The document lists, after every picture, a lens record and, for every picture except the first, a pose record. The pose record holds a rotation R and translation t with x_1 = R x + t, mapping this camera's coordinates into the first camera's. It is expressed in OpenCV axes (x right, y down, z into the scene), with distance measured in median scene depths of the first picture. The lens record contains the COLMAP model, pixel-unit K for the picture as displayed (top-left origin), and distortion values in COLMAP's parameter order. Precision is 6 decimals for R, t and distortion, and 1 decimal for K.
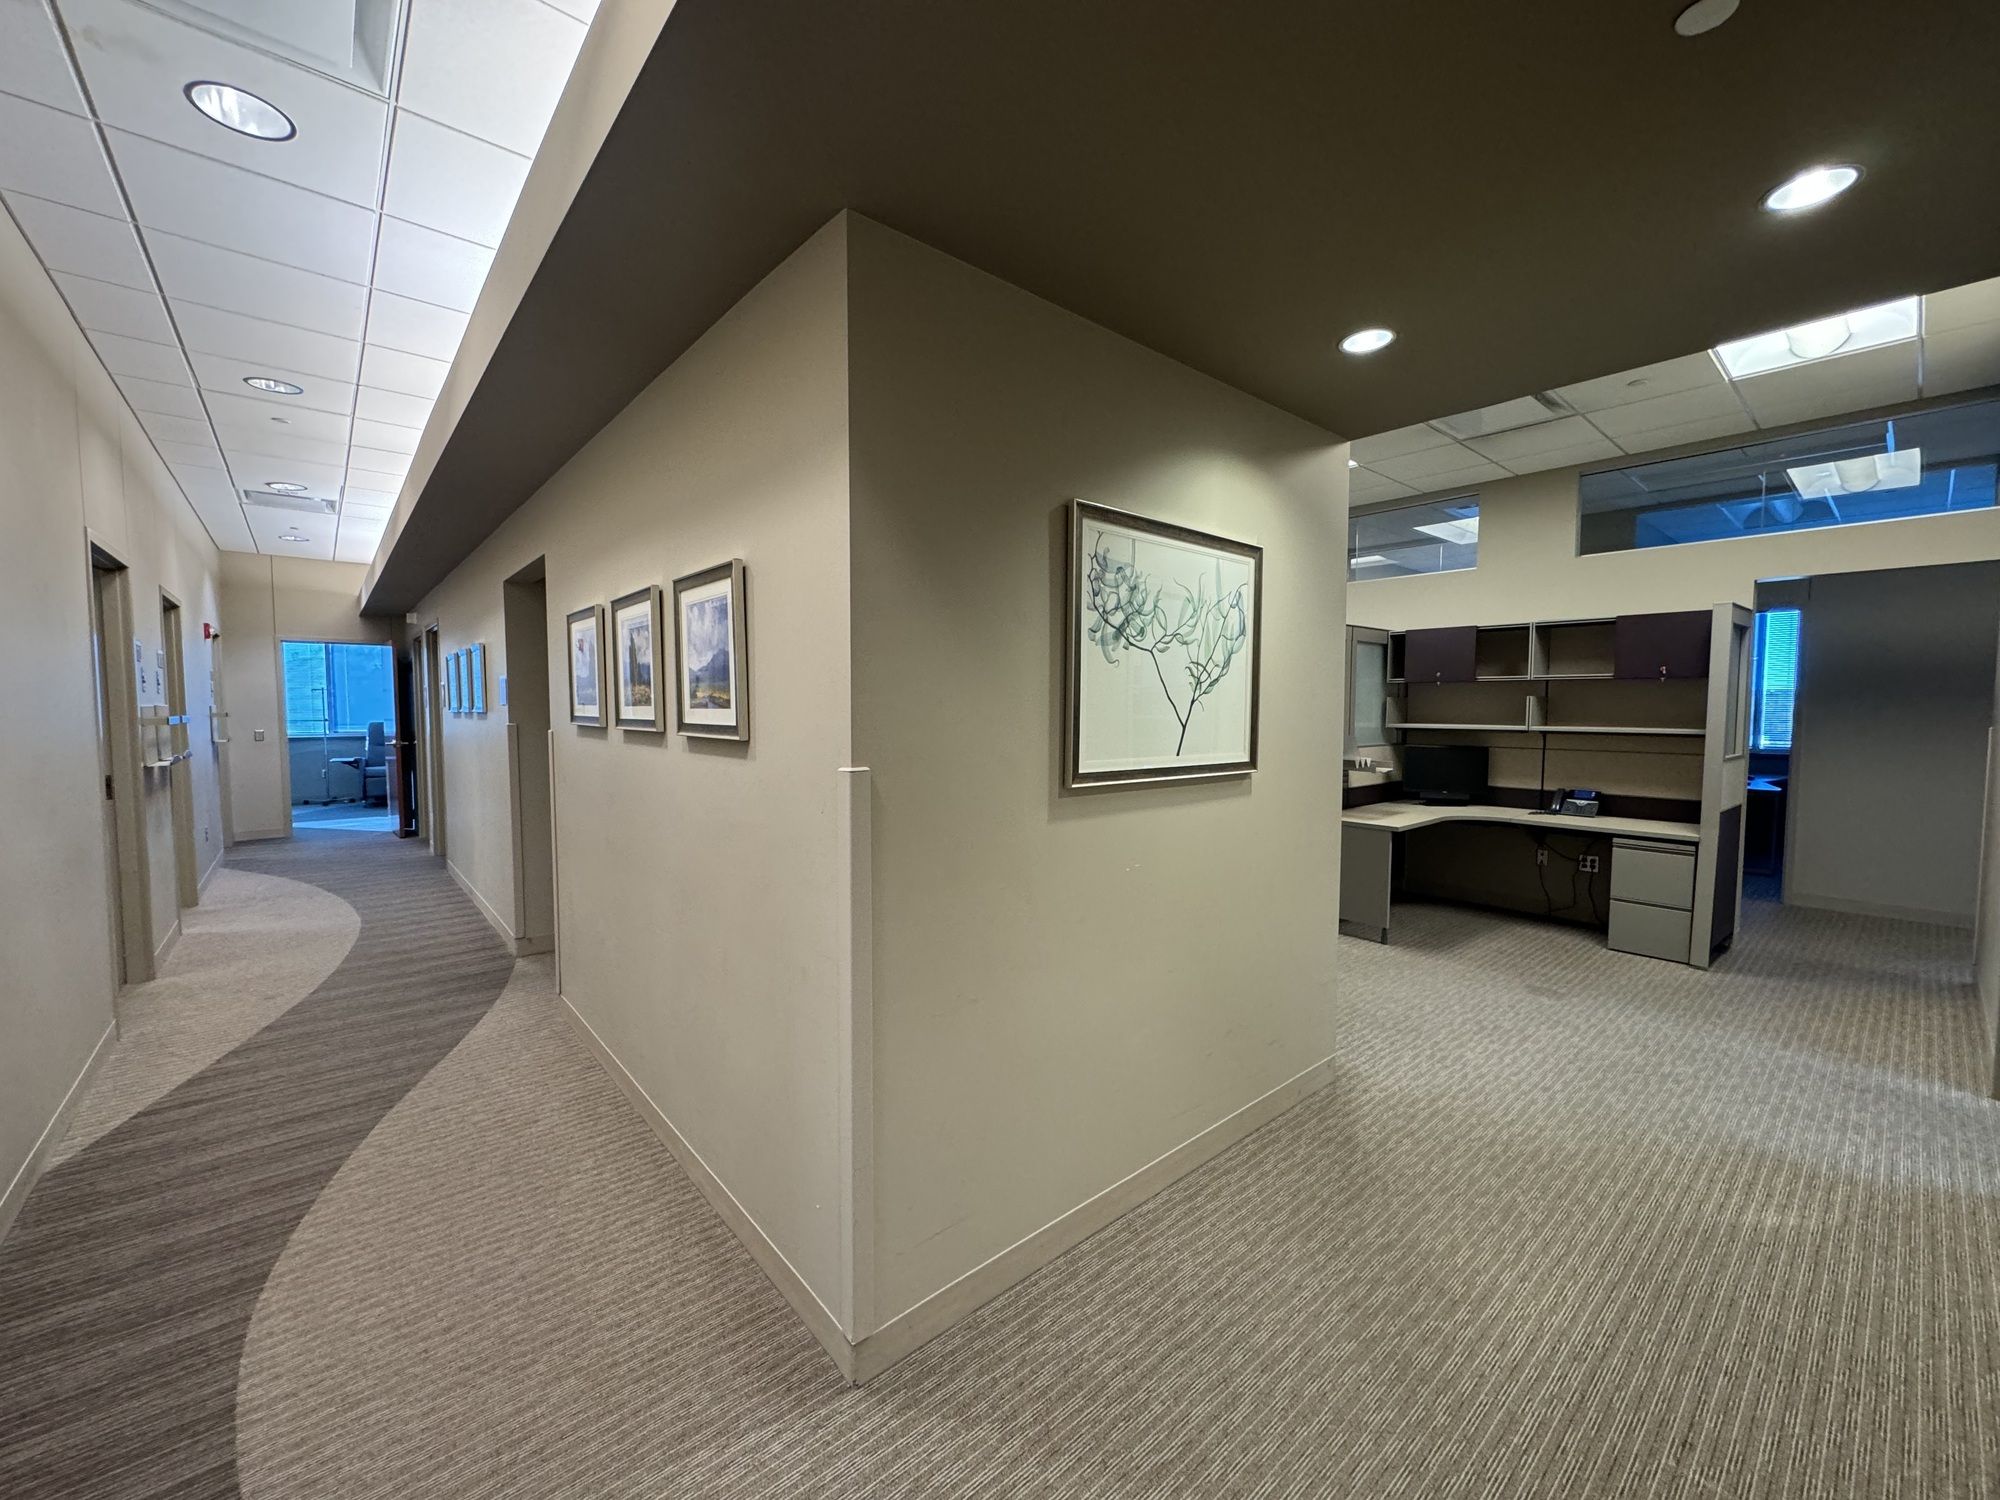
lens RADIAL K [[795.7, 0, 998.1], [0, 795.7, 751.4], [0, 0, 1]] dist [0.000991, -0.000348]
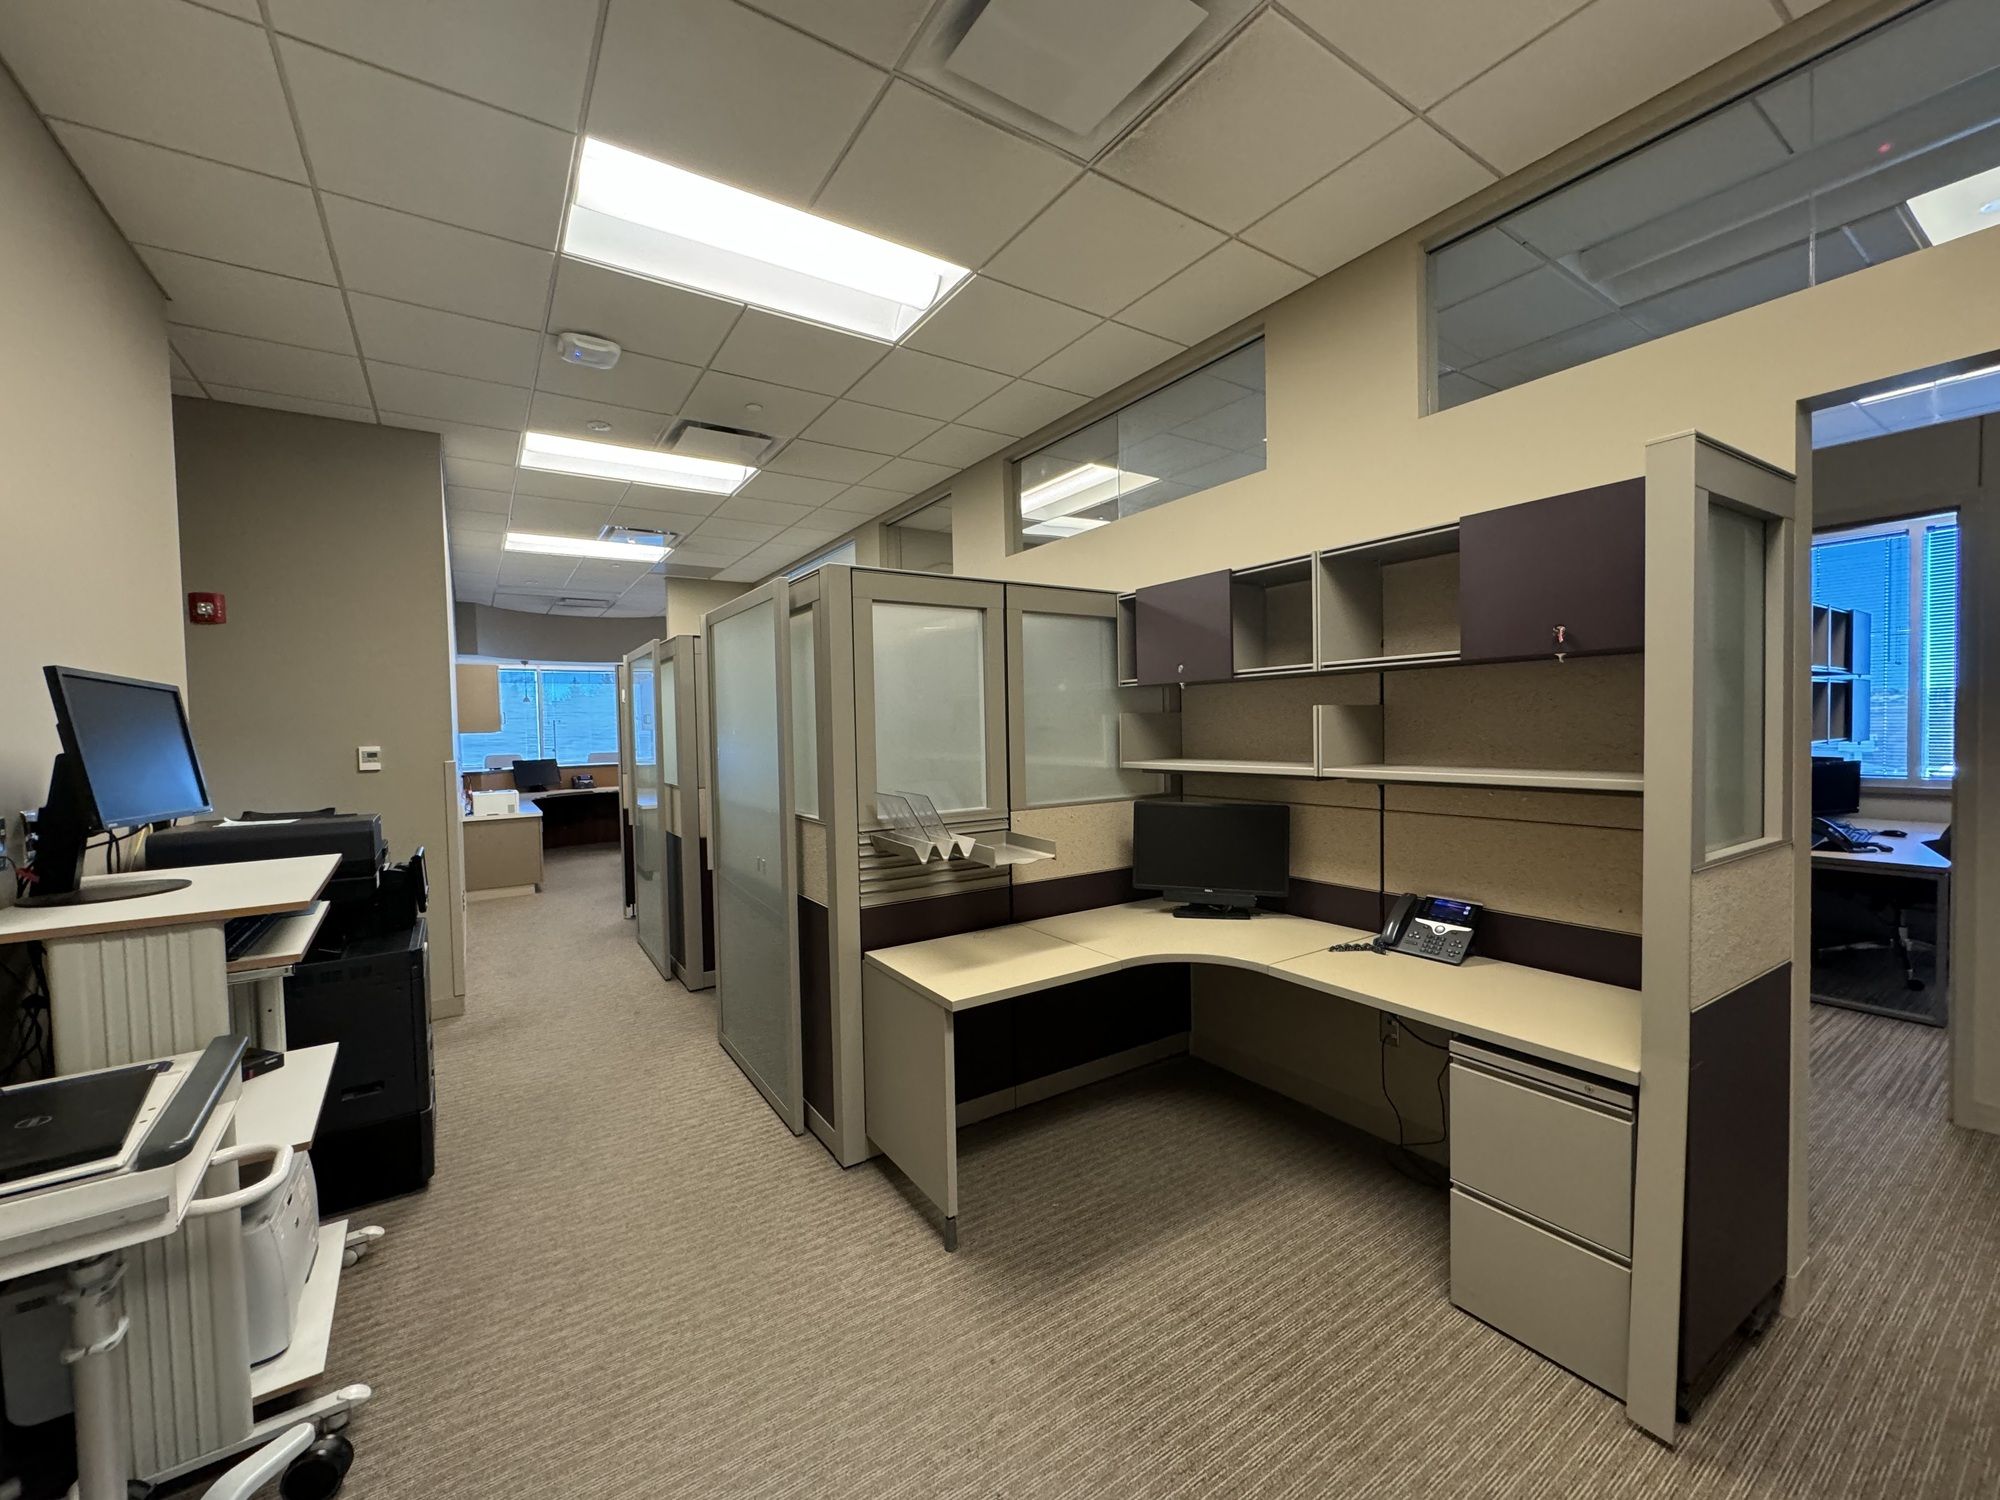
lens RADIAL K [[795.7, 0, 1003.7], [0, 795.7, 749.1], [0, 0, 1]] dist [0.000991, -0.000348]
pose [[0.992252, -0.018907, -0.122791, 0.528027], [0.015606, 0.999492, -0.027795, -0.031631], [0.123254, 0.025664, 0.992043, 0.490777]]
